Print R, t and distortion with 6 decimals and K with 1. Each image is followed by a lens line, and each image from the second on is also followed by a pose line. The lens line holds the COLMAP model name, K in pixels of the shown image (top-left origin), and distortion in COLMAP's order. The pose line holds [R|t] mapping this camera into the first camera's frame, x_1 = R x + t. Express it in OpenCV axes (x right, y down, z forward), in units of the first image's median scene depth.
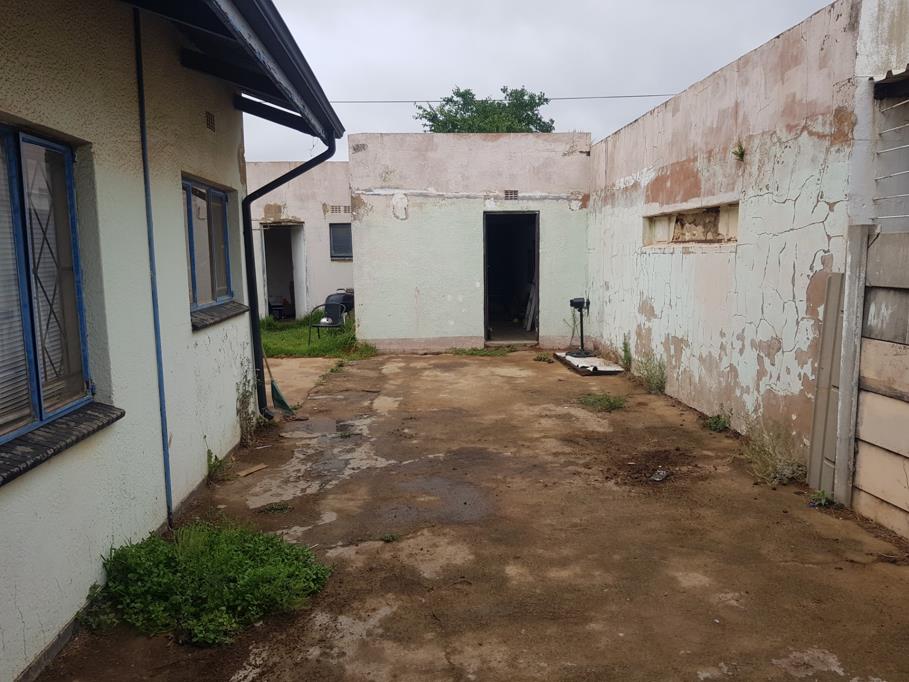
lens RADIAL K [[716.3, 0, 458.3], [0, 716.3, 341.7], [0, 0, 1]] dist [0.001472, -0.007171]
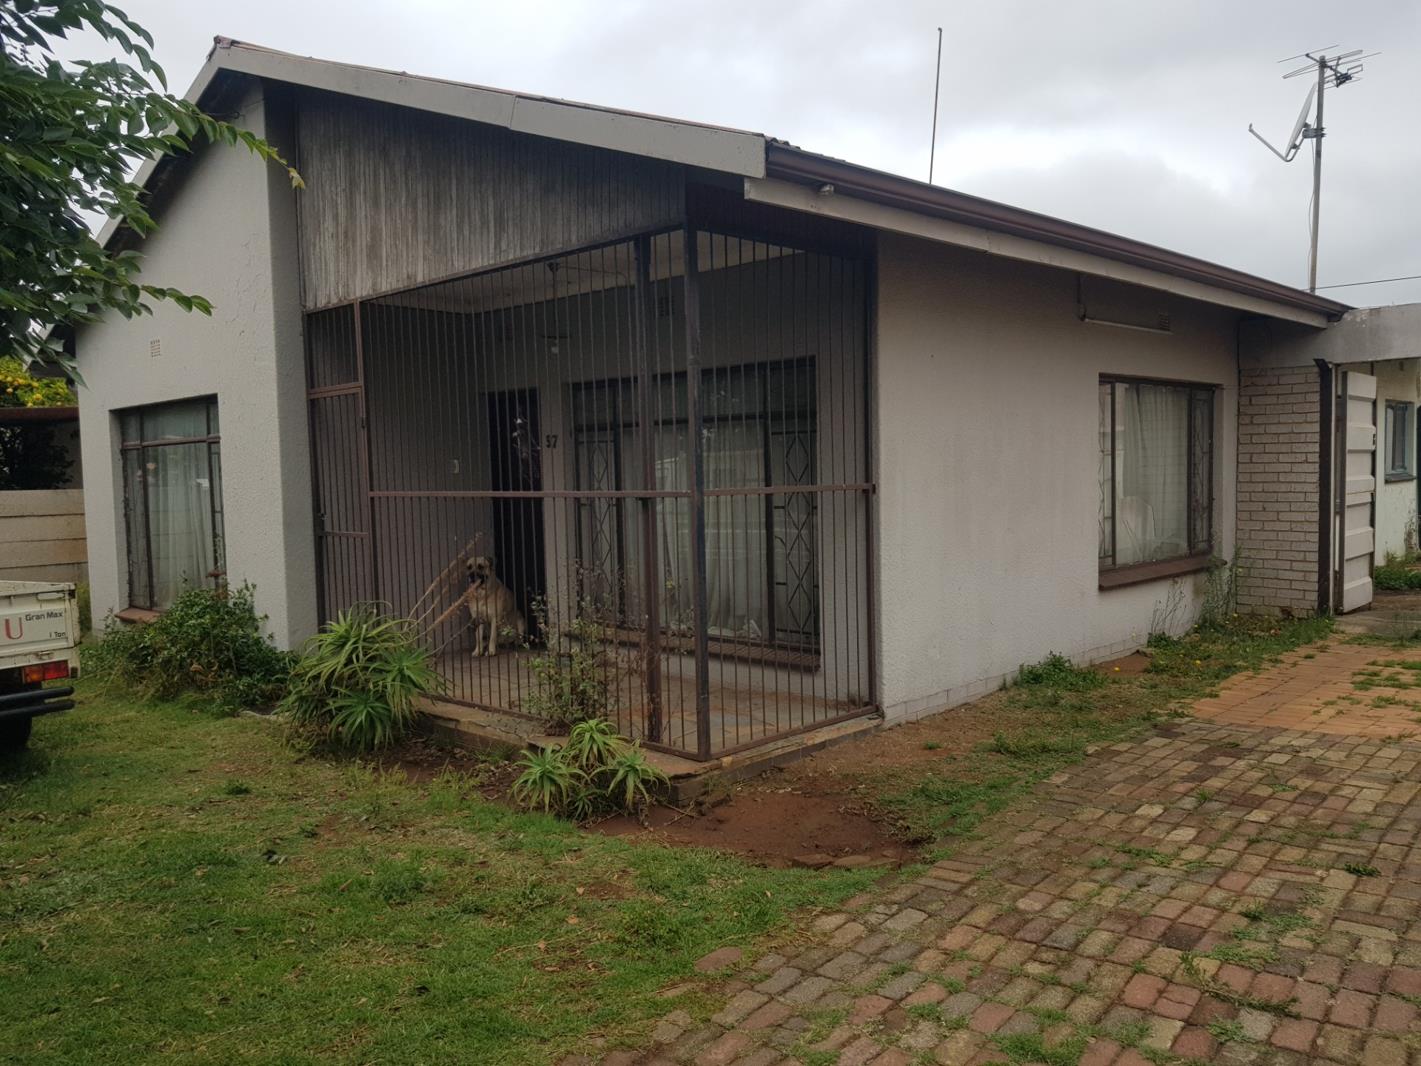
lens RADIAL K [[1119.8, 0, 710.7], [0, 1119.8, 536.2], [0, 0, 1]] dist [0.001472, -0.007171]
pose [[0.685103, 0.051216, -0.726644, 0.445843], [-0.079399, 0.996832, -0.004601, 0.221971], [0.724107, 0.060847, 0.686999, -1.839523]]
